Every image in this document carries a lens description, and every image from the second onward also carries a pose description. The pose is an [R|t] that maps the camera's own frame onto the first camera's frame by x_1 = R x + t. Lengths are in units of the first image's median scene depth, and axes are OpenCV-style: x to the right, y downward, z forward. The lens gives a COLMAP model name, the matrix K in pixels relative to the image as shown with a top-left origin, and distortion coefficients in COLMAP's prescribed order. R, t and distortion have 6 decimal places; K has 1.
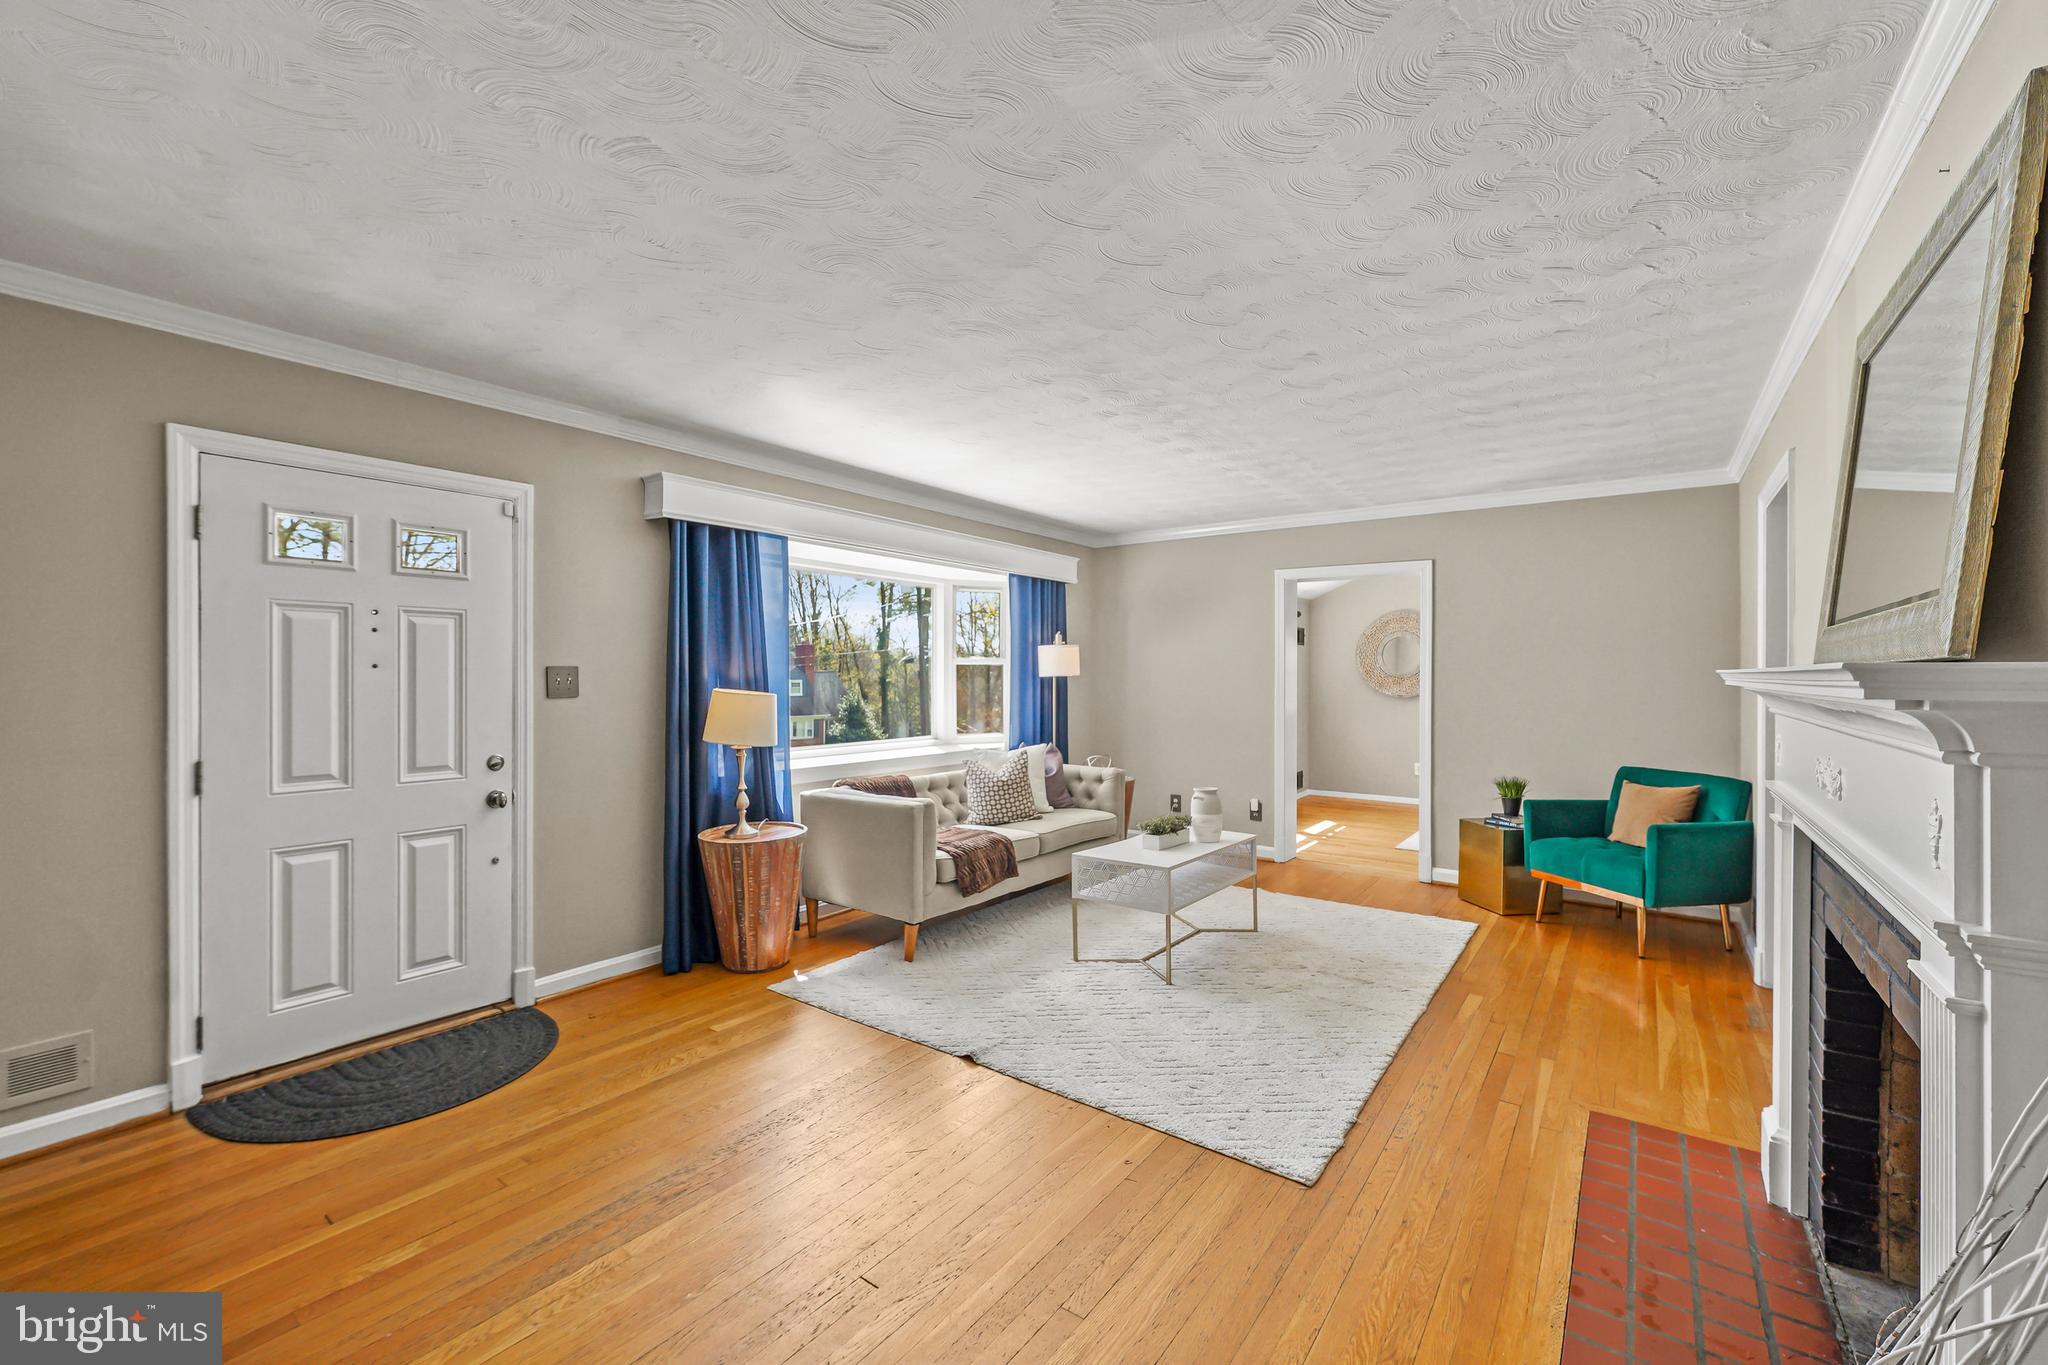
lens RADIAL K [[849.4, 0, 1011.7], [0, 849.4, 682.1], [0, 0, 1]] dist [-0.004363, 0.000723]
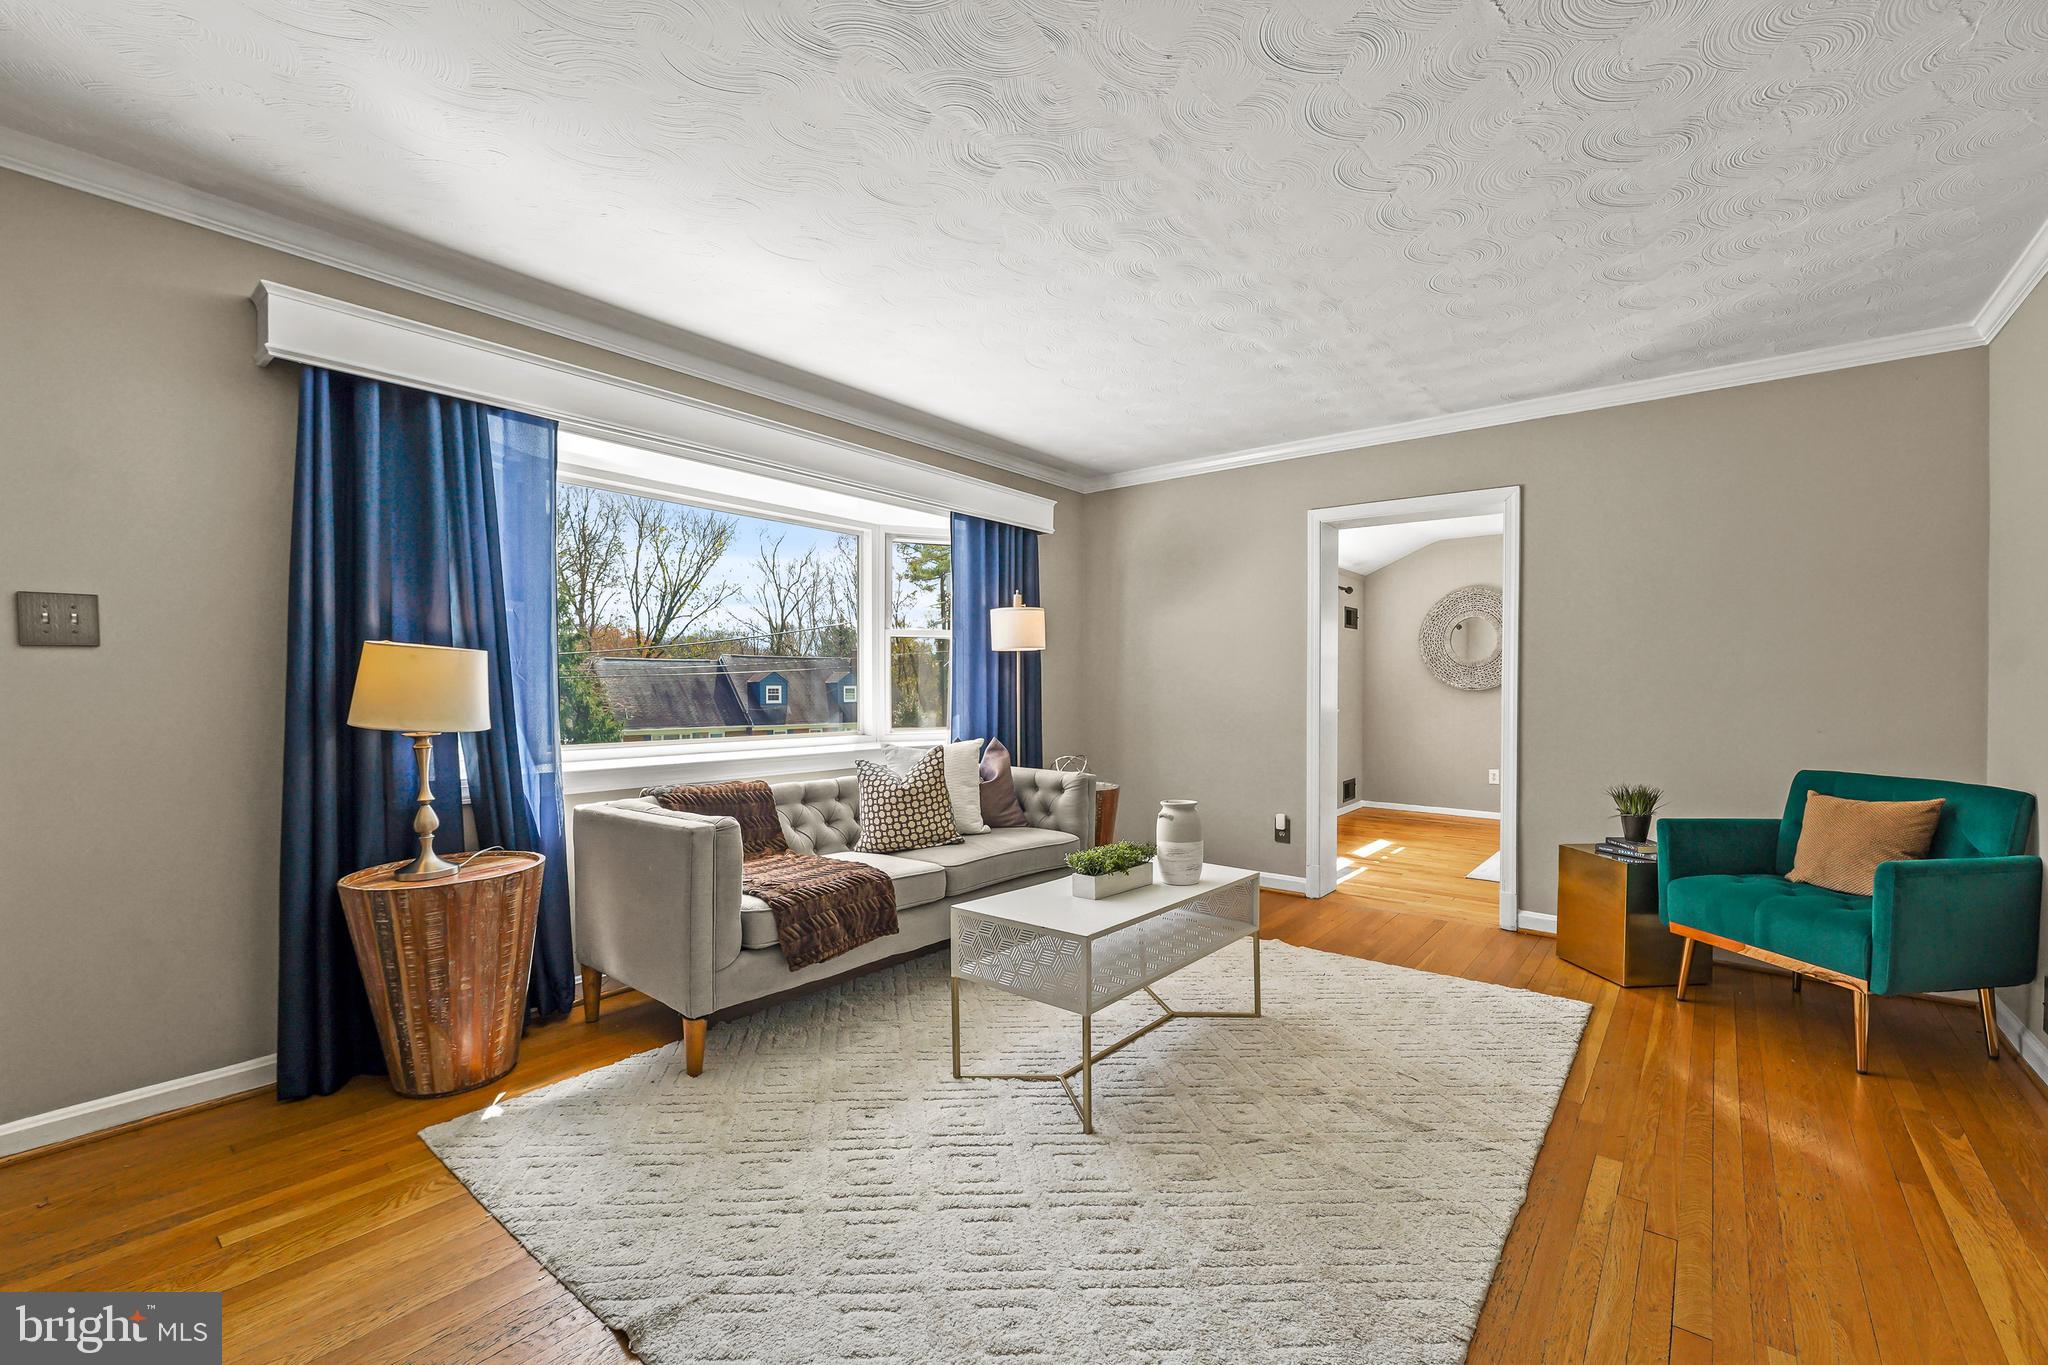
lens RADIAL K [[849.4, 0, 1070.2], [0, 849.4, 697.0], [0, 0, 1]] dist [-0.004363, 0.000723]
pose [[0.999948, 0.001002, -0.010164, 0.160466], [-0.000924, 0.999970, 0.007684, 0.041891], [0.010172, -0.007674, 0.999919, 0.365585]]
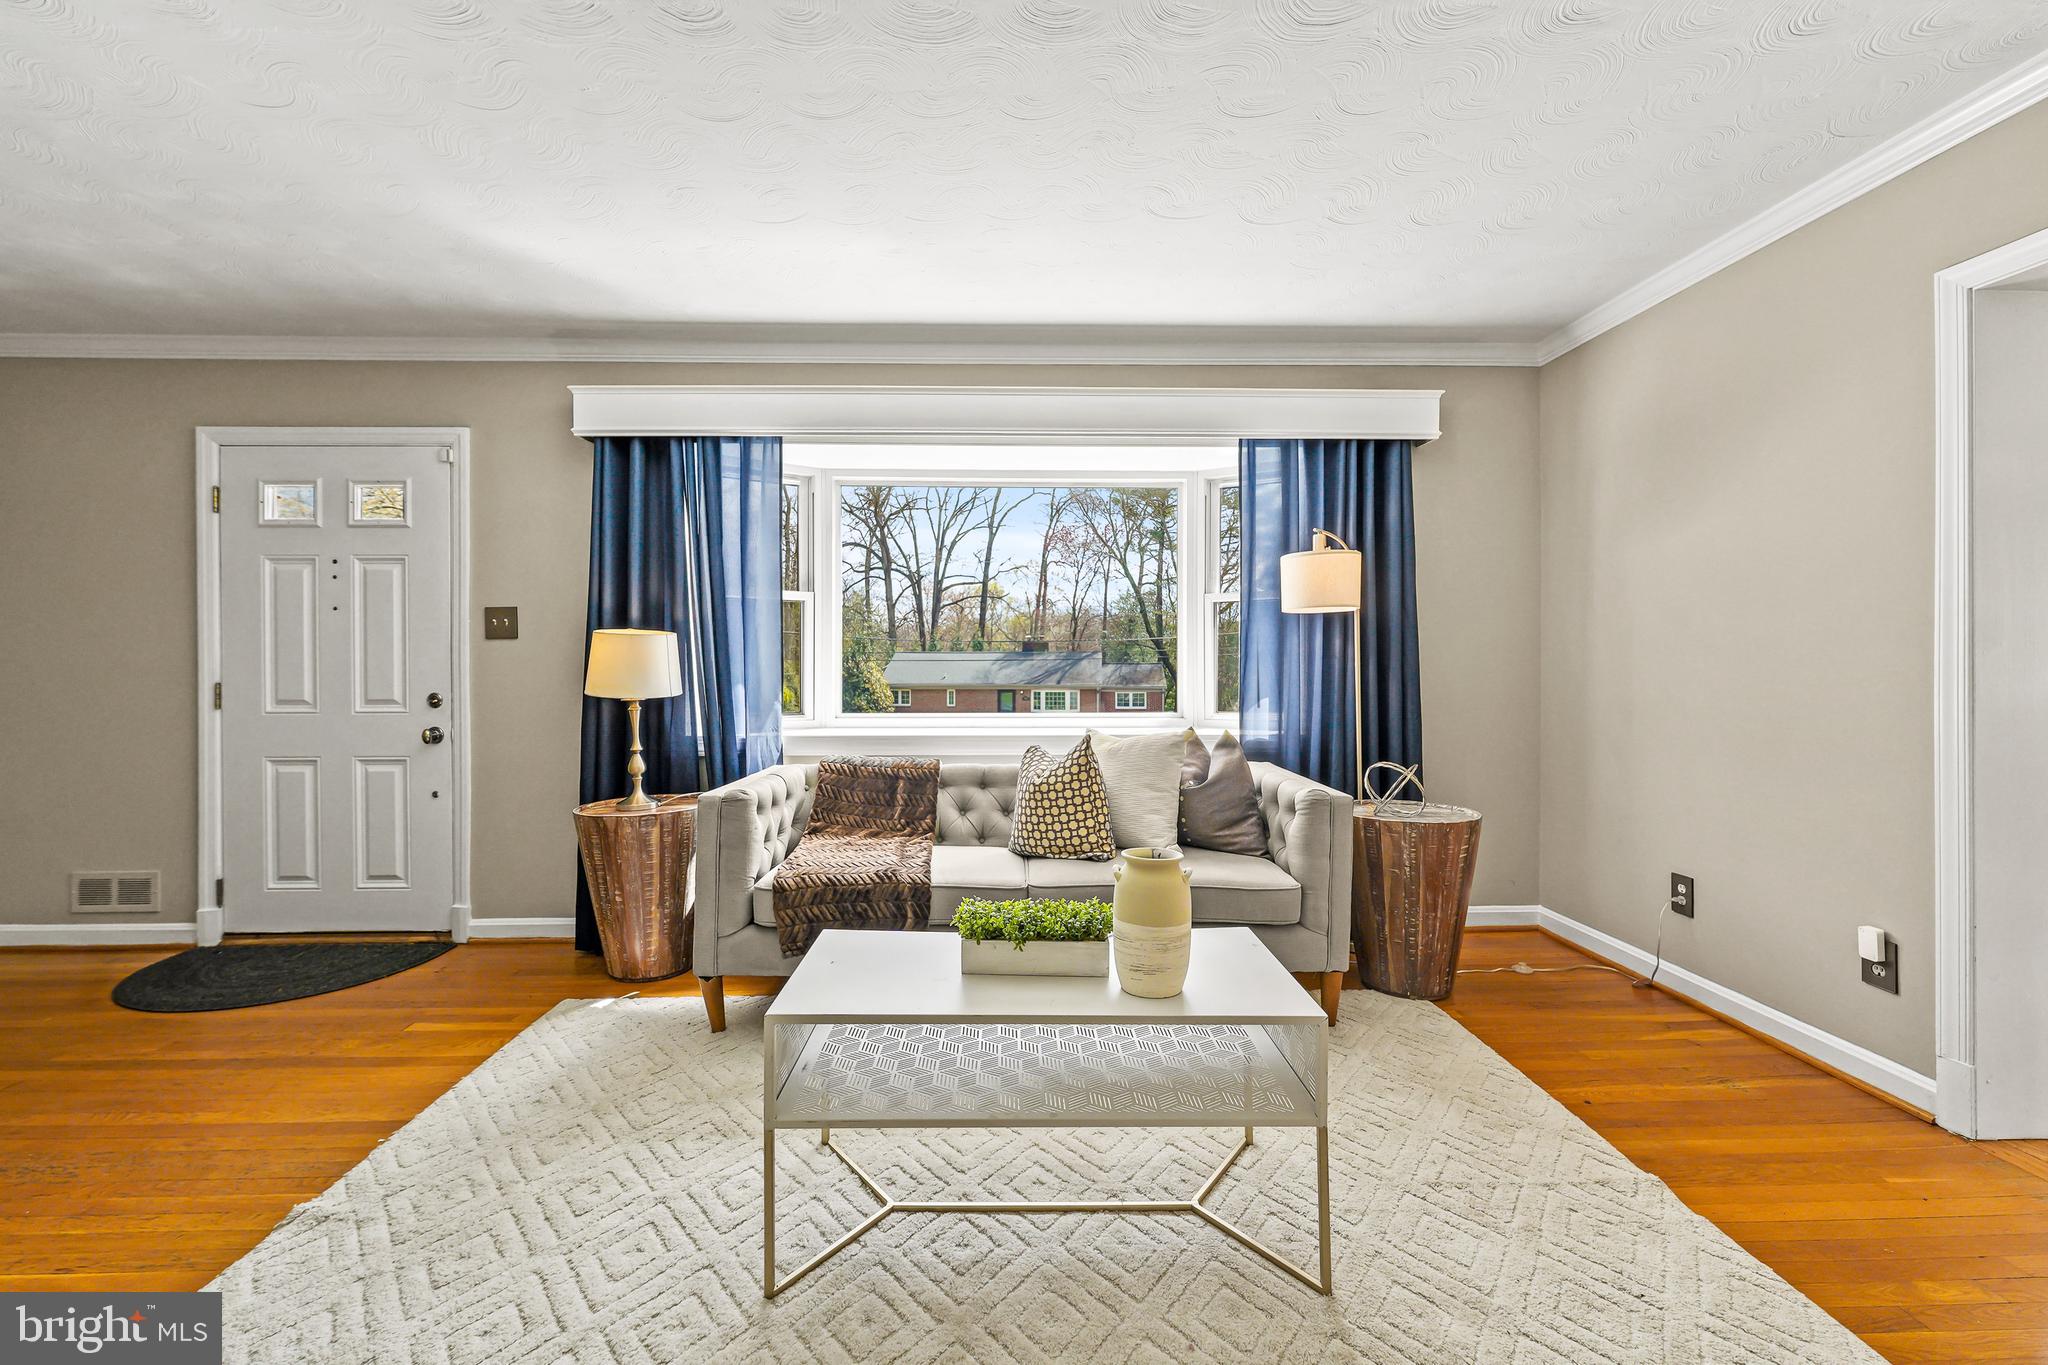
lens RADIAL K [[849.4, 0, 1020.4], [0, 849.4, 658.6], [0, 0, 1]] dist [-0.004363, 0.000723]
pose [[0.615707, -0.005260, -0.787958, 0.533769], [-0.002248, 0.999962, -0.008433, 0.041959], [0.787972, 0.006964, 0.615671, 0.755947]]
